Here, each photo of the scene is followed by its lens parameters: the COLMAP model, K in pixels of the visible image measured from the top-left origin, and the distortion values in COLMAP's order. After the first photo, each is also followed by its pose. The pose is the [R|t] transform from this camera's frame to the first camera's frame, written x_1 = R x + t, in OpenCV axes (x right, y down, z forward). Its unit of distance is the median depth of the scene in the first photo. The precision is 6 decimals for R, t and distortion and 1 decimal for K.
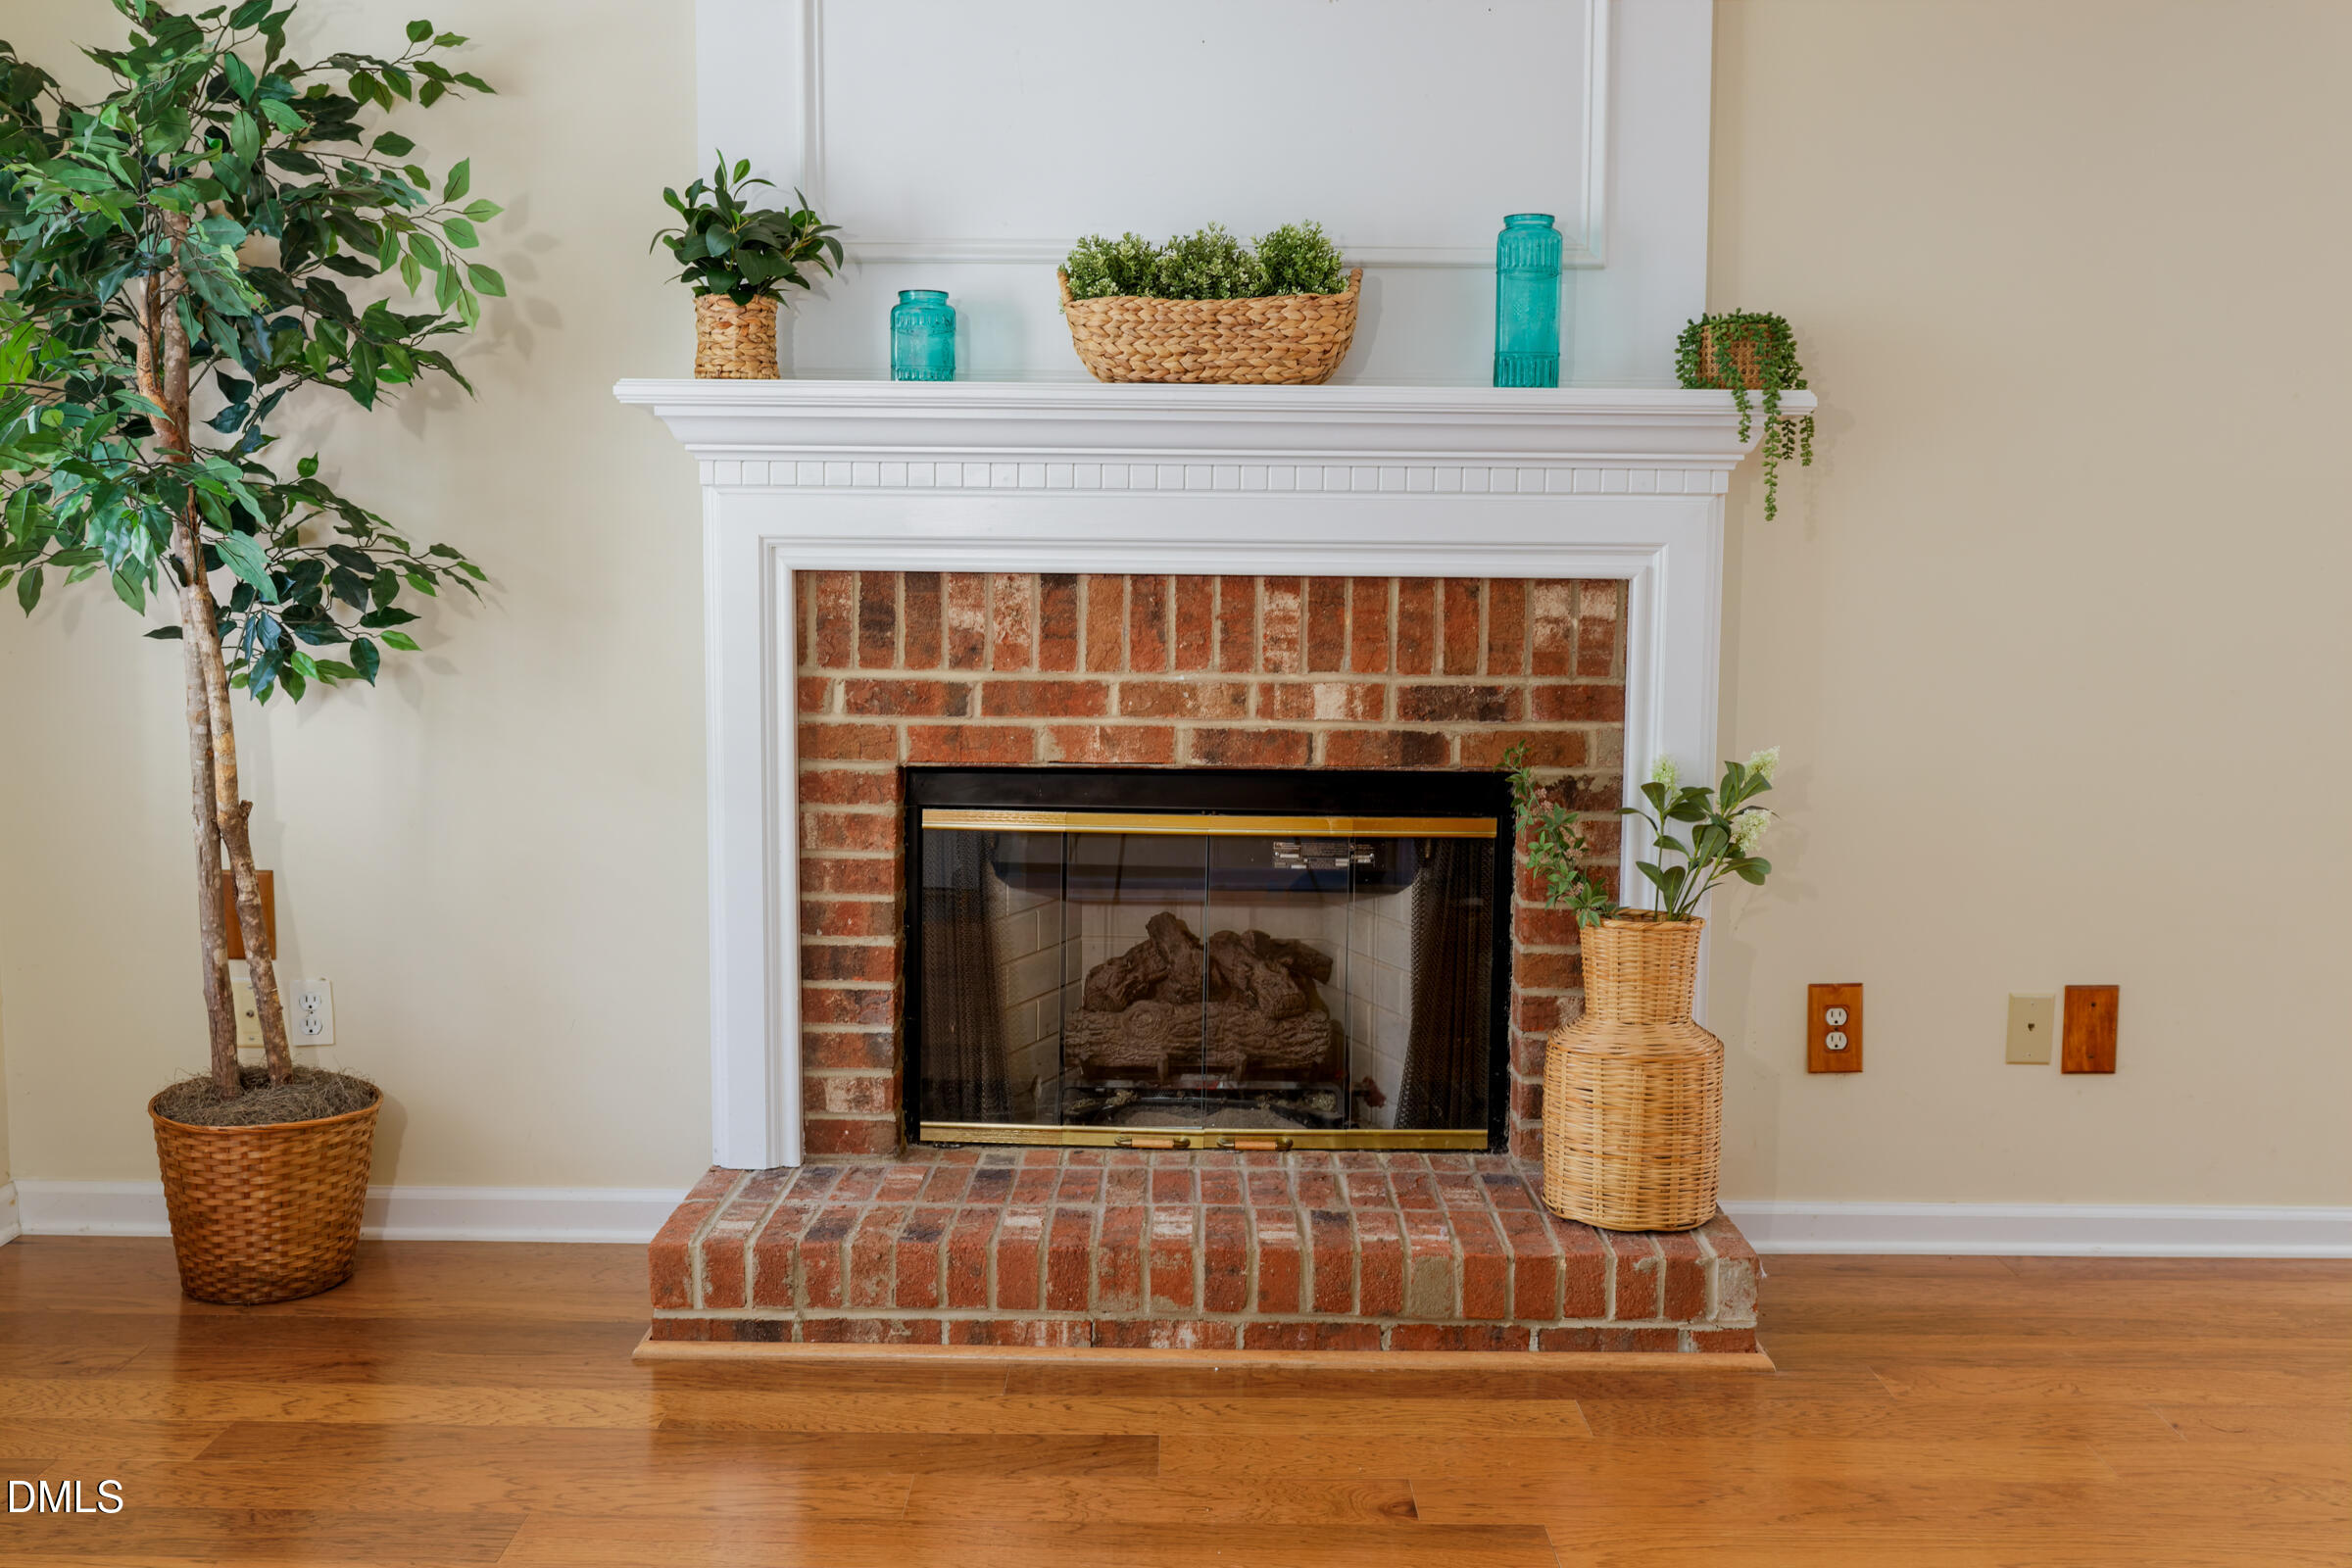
lens RADIAL K [[2250.9, 0, 1176.0], [0, 2250.9, 784.0], [0, 0, 1]] dist [0.012348, 0.013233]
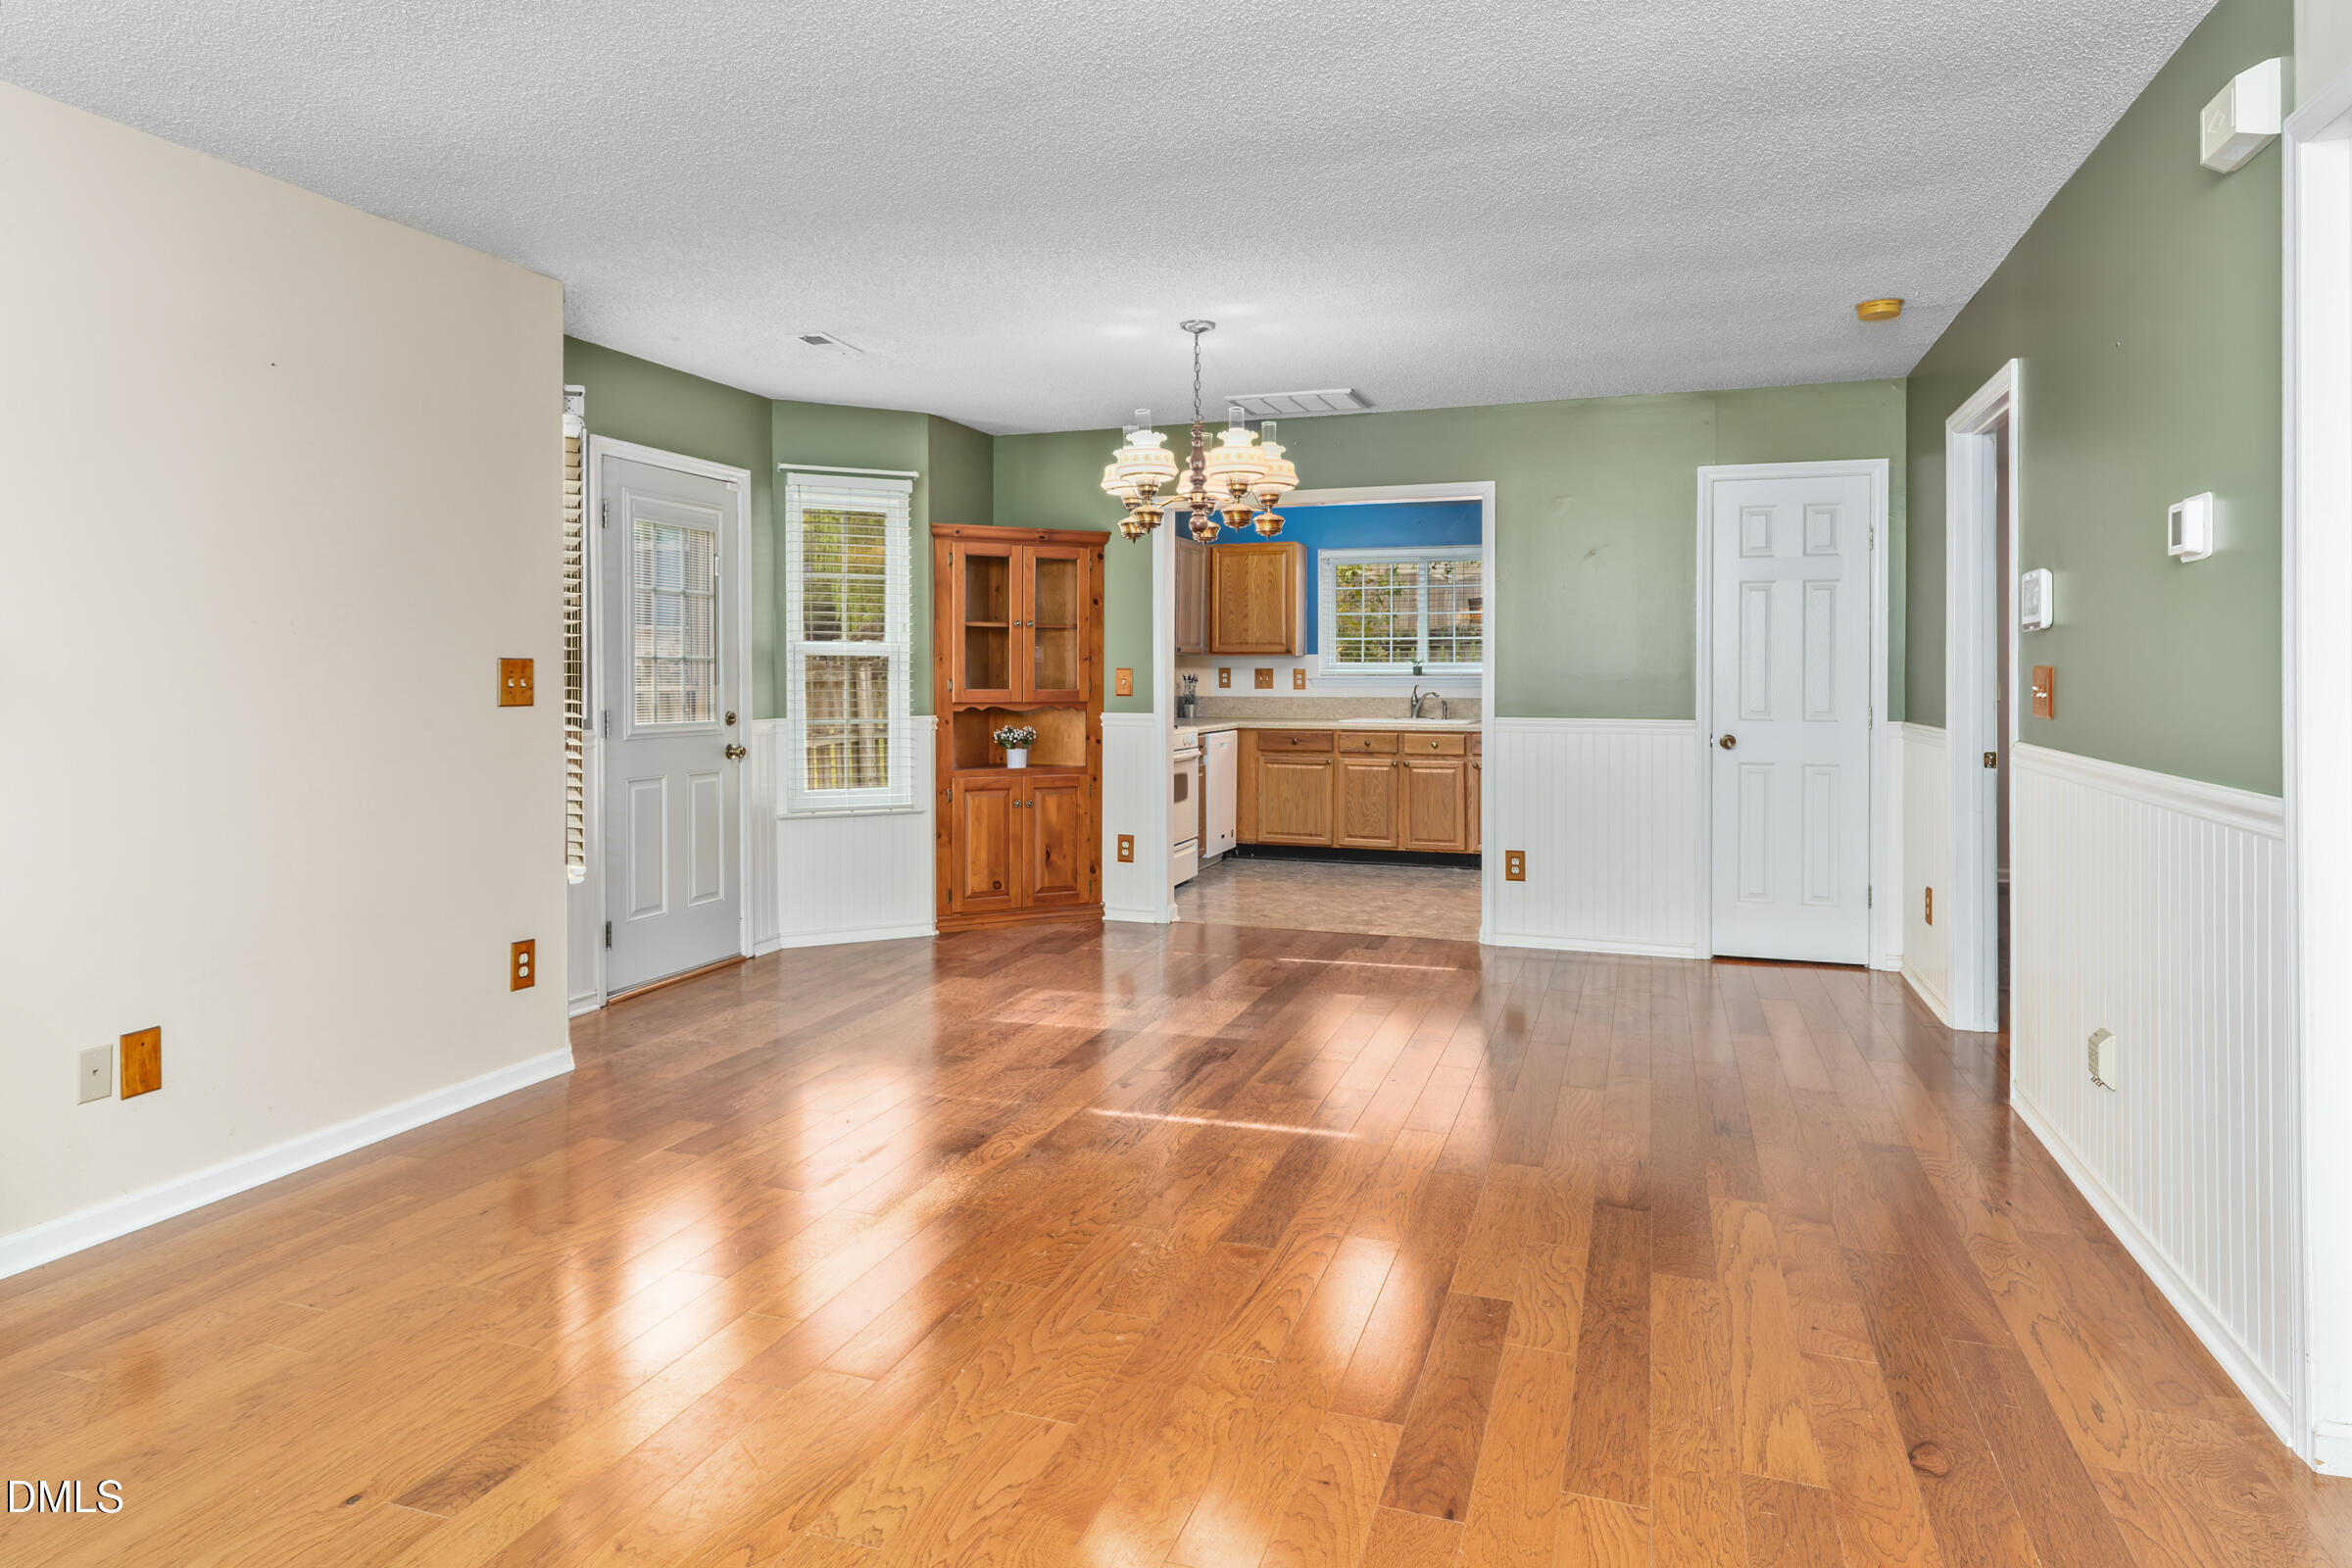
lens RADIAL K [[1361.1, 0, 1164.7], [0, 1361.1, 682.3], [0, 0, 1]] dist [-0.000128, -0.000080]
pose [[0.330917, -0.013264, 0.943567, -0.192279], [0.104622, 0.994253, -0.022715, -0.043198], [-0.937842, 0.106235, 0.330403, 0.100785]]
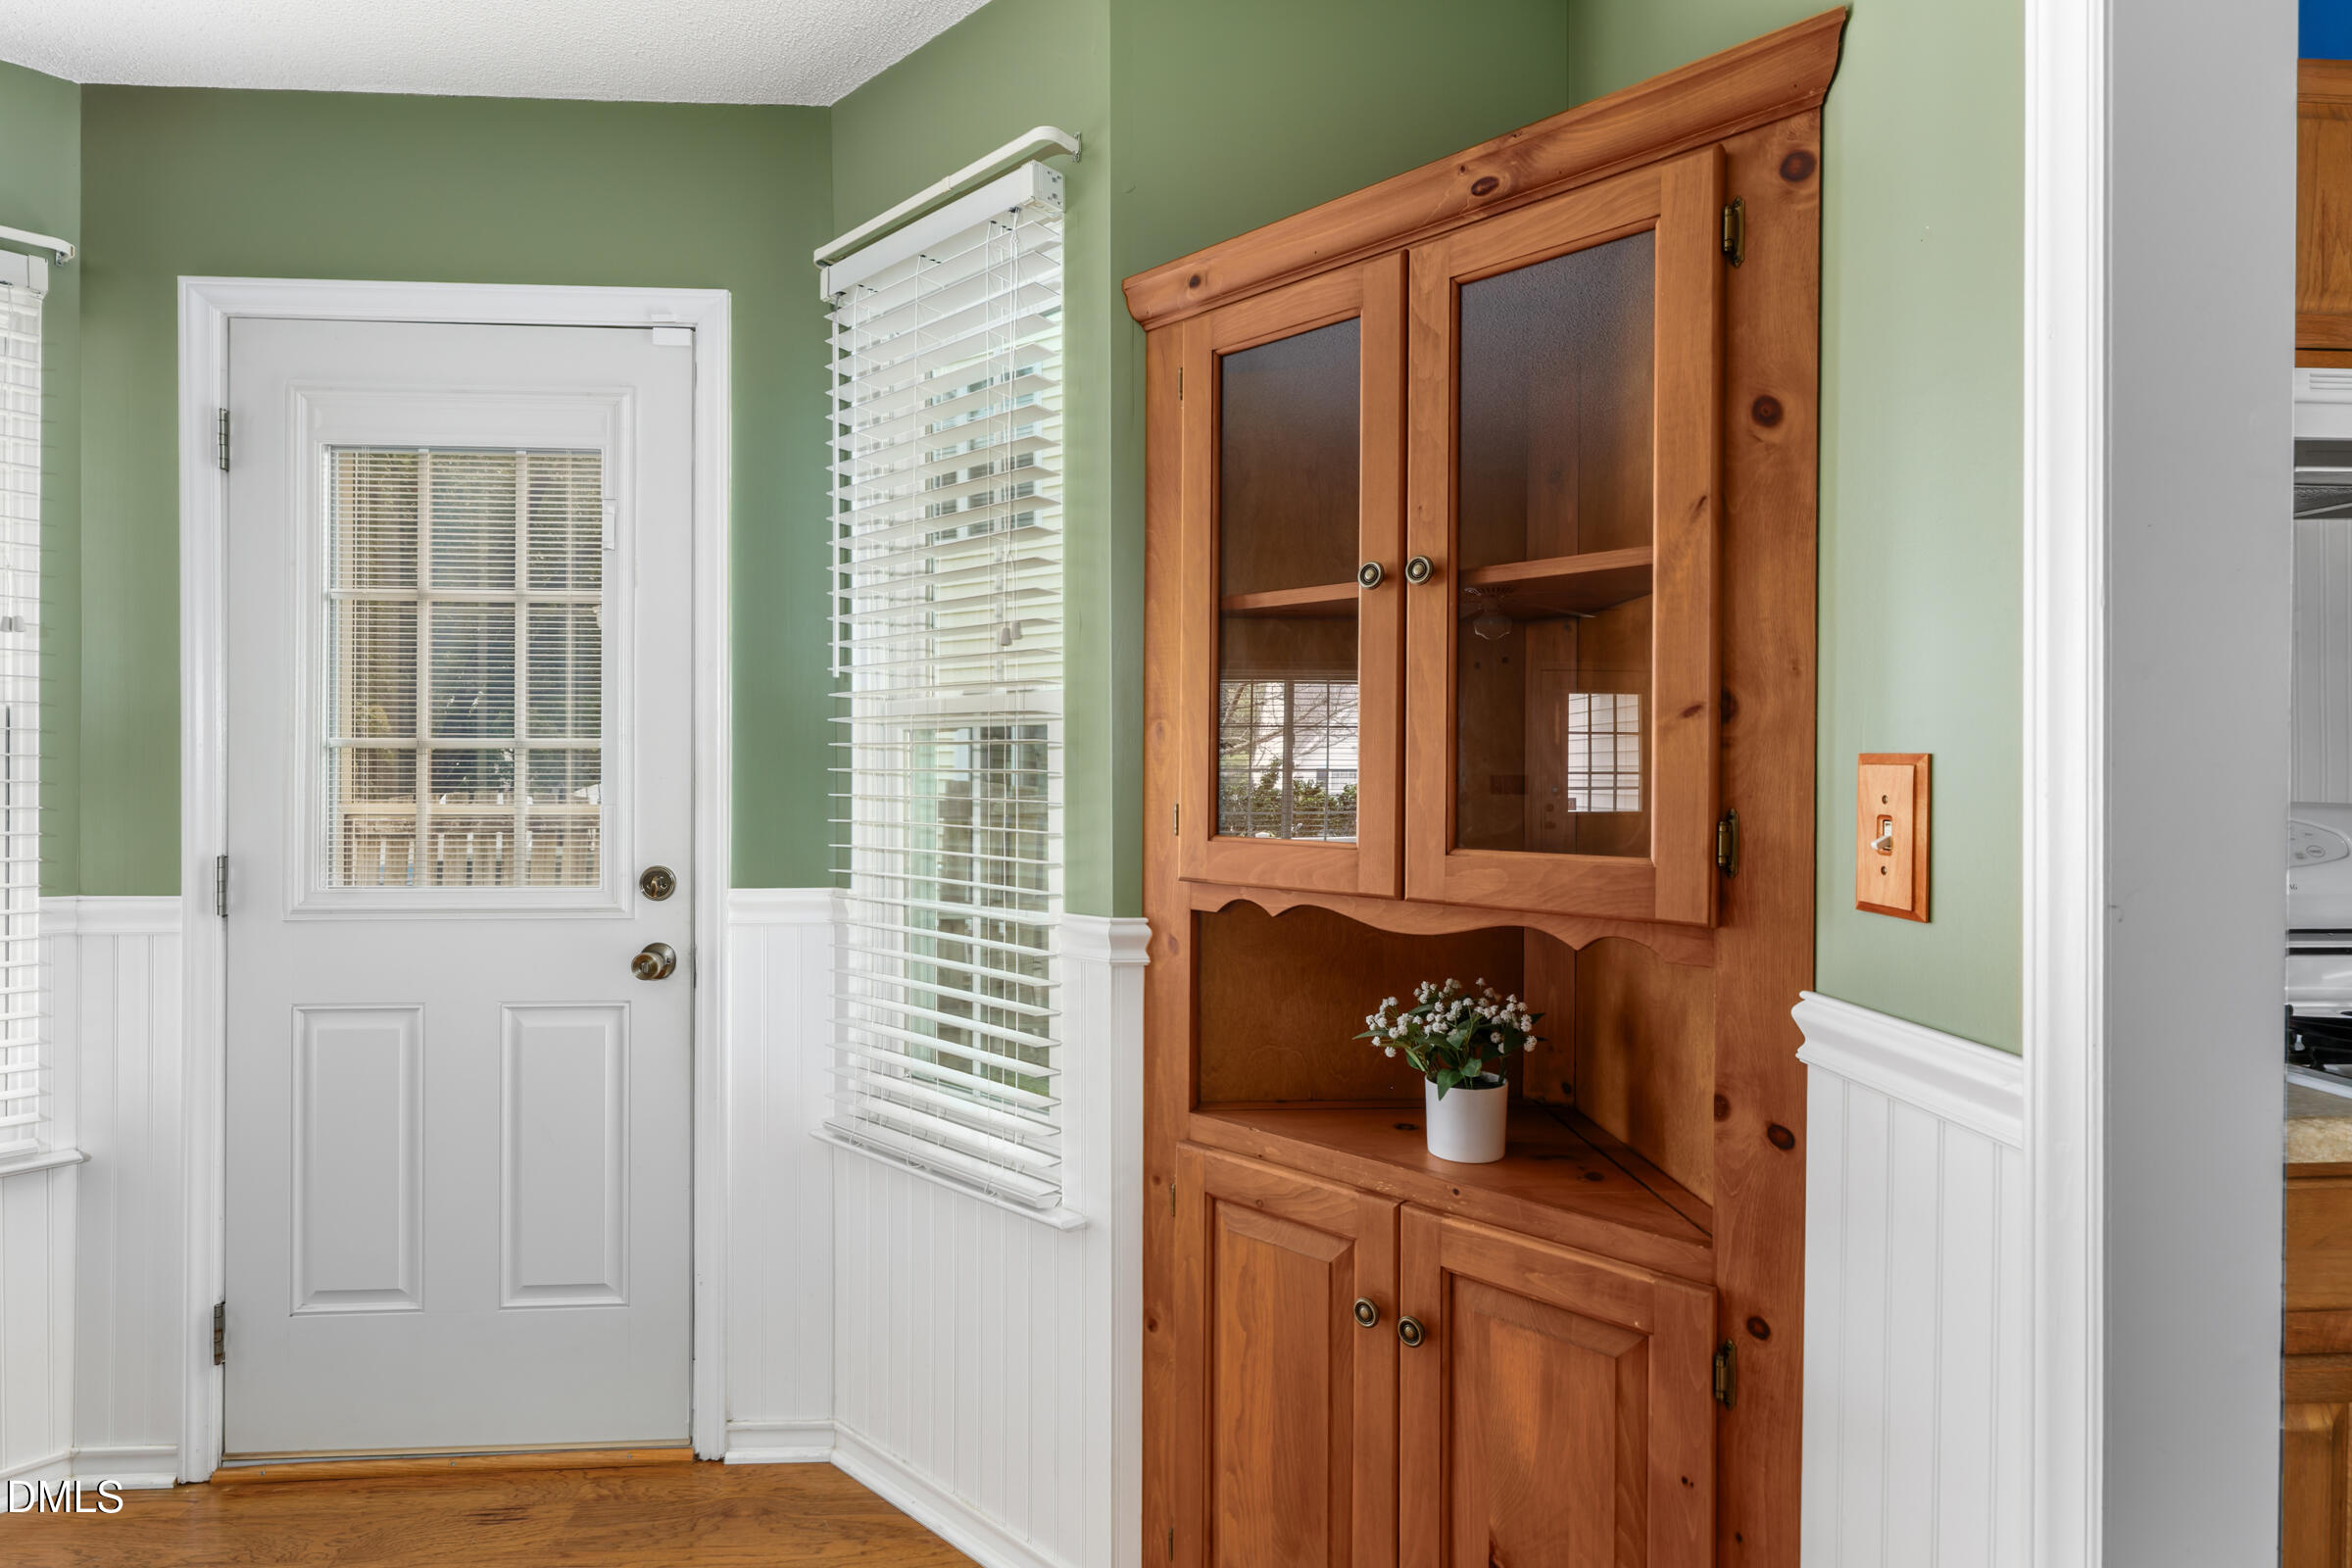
lens RADIAL K [[1144.5, 0, 1175.9], [0, 1144.5, 771.5], [0, 0, 1]] dist [-0.001031, -0.000317]
pose [[0.996653, -0.009970, 0.081135, 1.473608], [0.018754, 0.993949, -0.108231, -0.083620], [-0.079565, 0.109390, 0.990809, 0.546776]]
